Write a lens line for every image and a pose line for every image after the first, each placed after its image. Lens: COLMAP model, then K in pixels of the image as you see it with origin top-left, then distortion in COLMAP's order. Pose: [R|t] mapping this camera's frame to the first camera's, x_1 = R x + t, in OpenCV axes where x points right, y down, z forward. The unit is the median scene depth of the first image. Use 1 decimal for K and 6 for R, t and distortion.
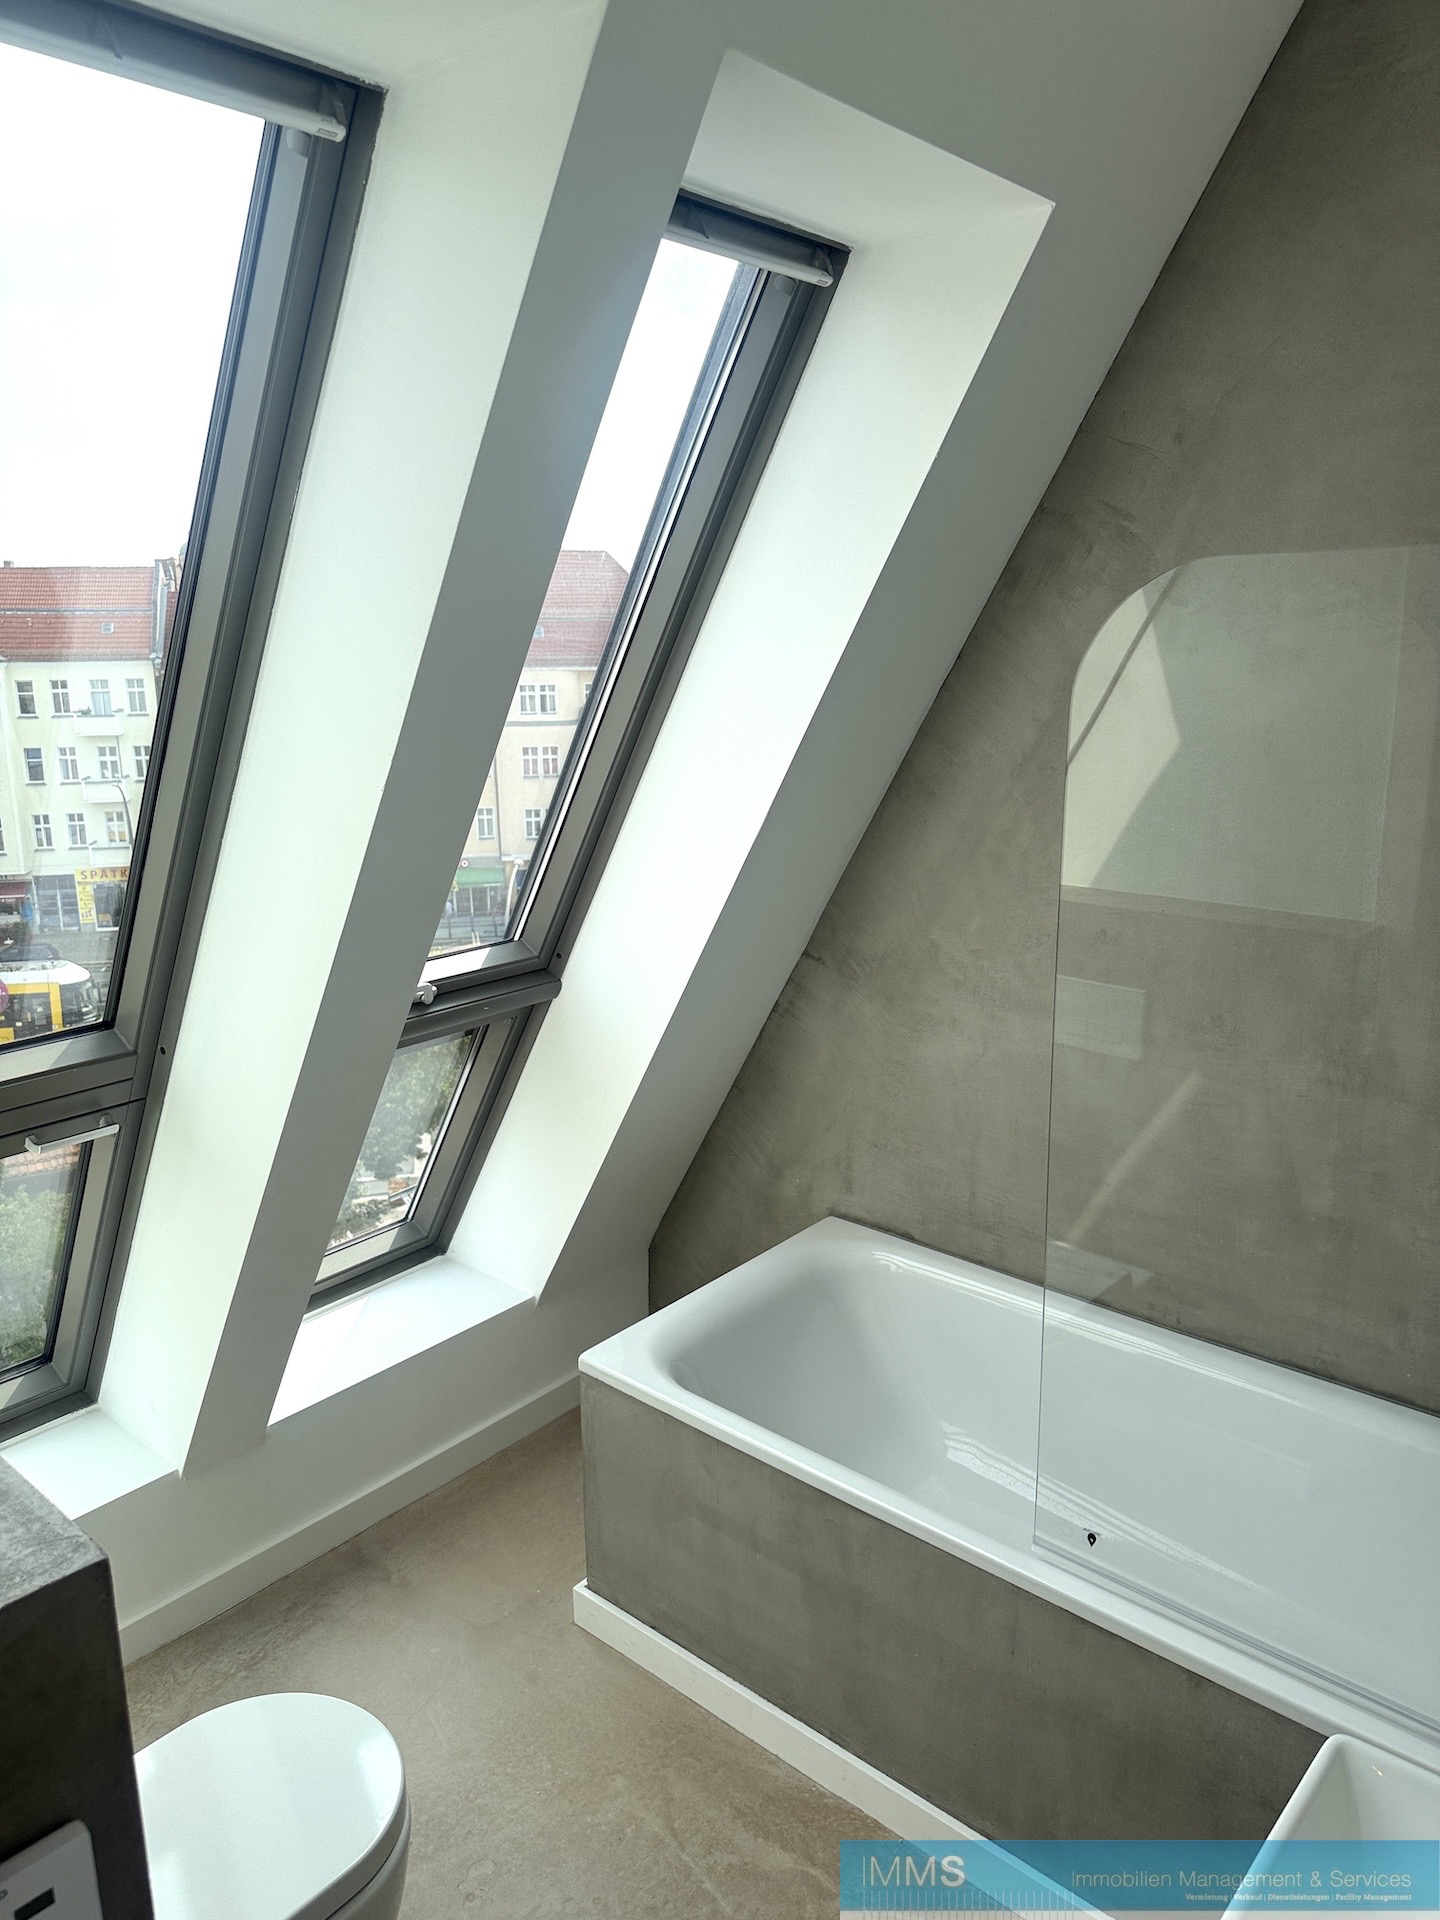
lens RADIAL K [[1345.8, 0, 712.3], [0, 1345.8, 953.1], [0, 0, 1]] dist [0.120258, -0.197278]
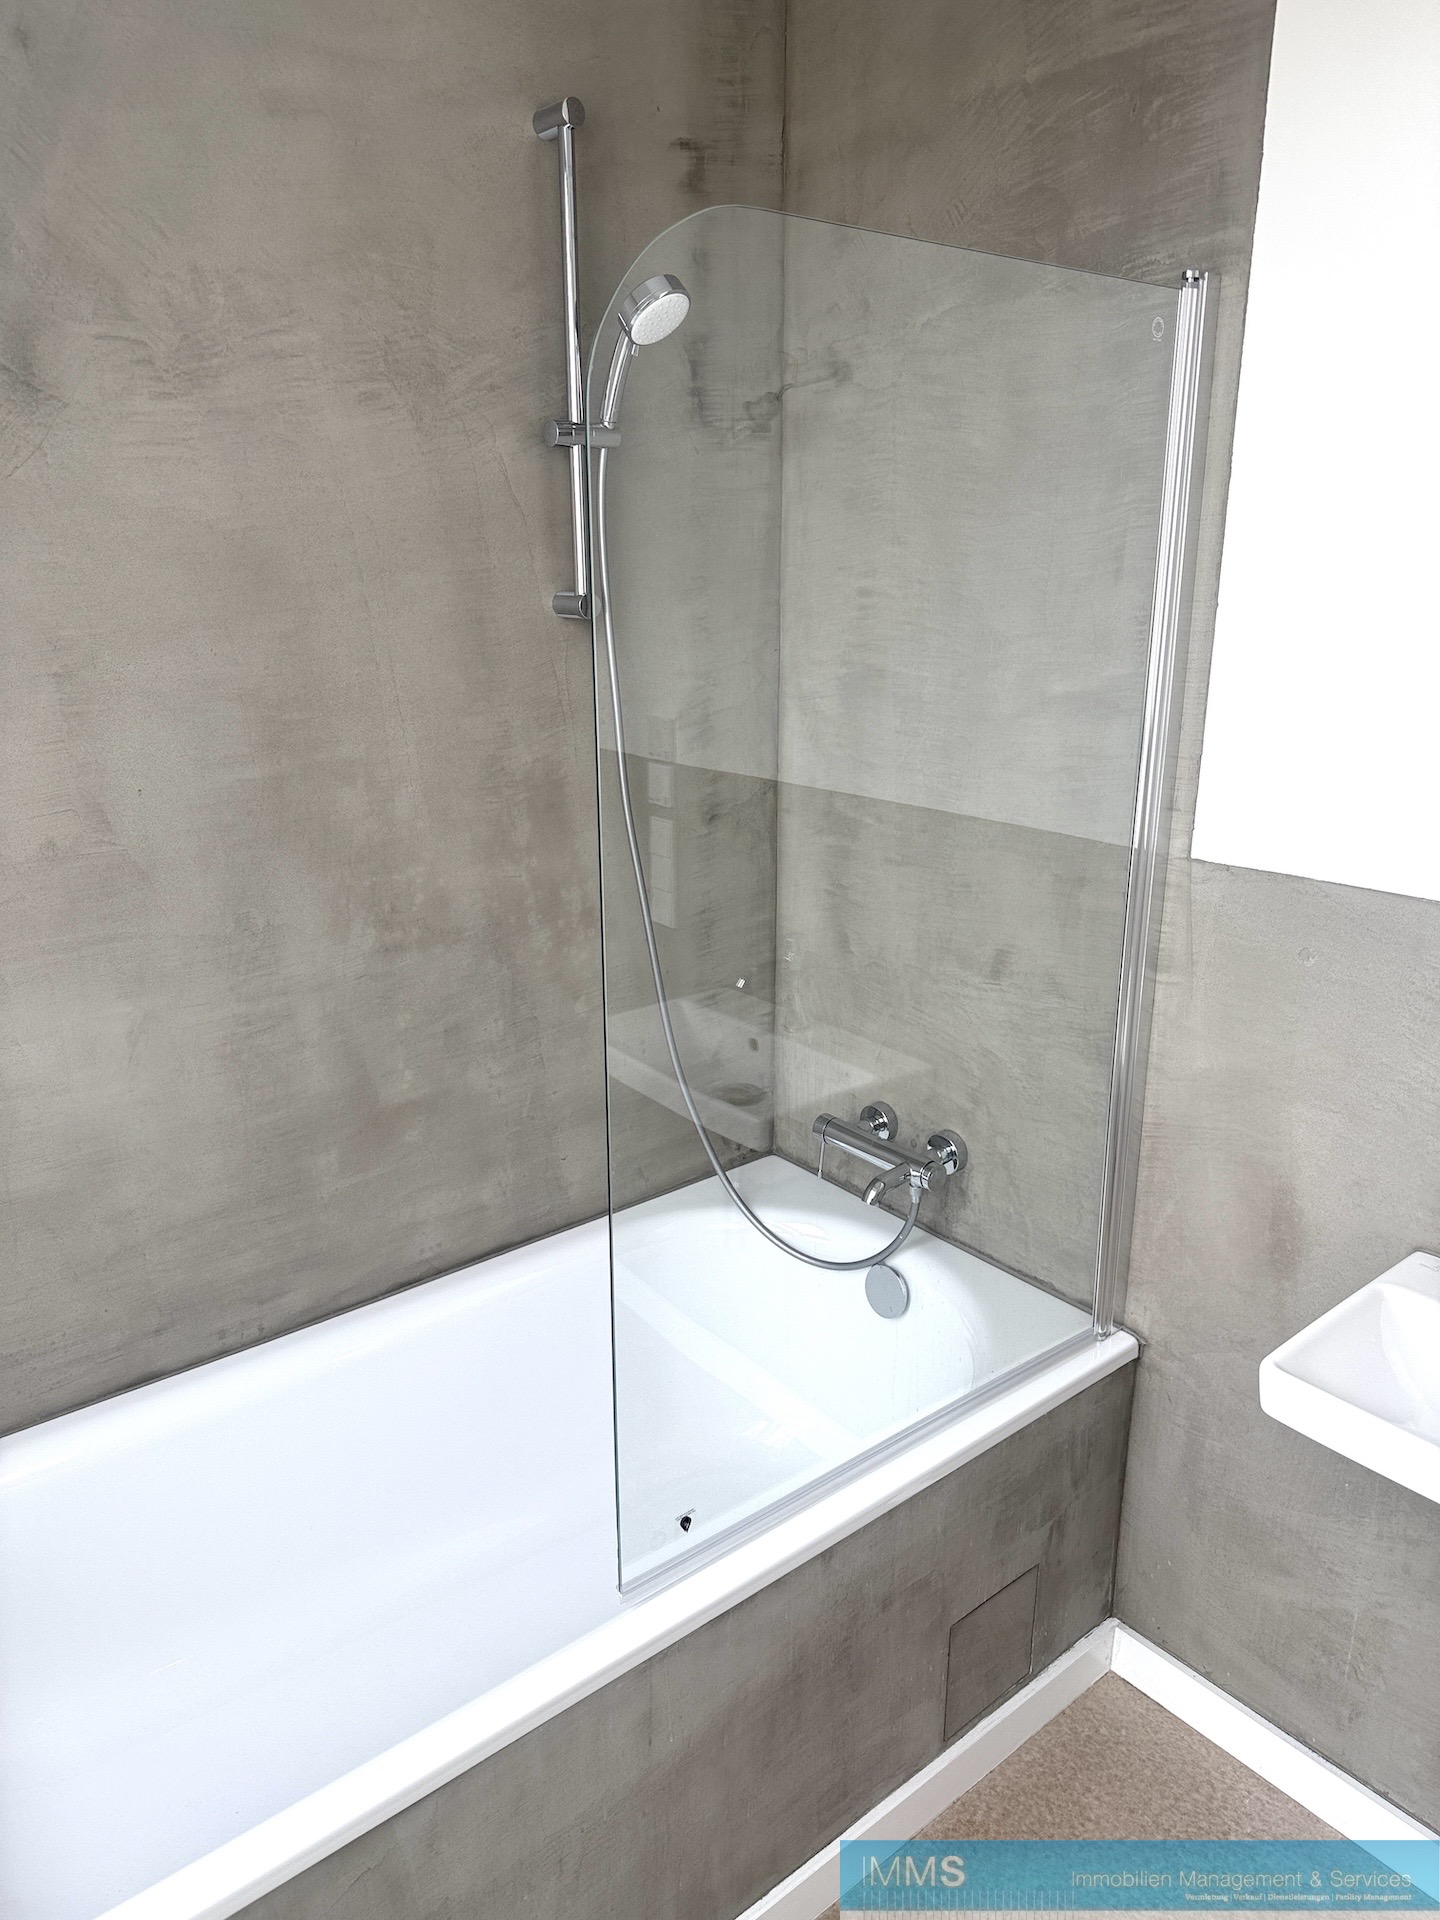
lens RADIAL K [[1345.8, 0, 712.3], [0, 1345.8, 953.1], [0, 0, 1]] dist [0.120258, -0.197278]
pose [[0.159713, -0.259791, 0.952366, -0.310132], [0.217972, 0.950218, 0.222651, -0.045239], [-0.962798, 0.172029, 0.208389, 0.616946]]
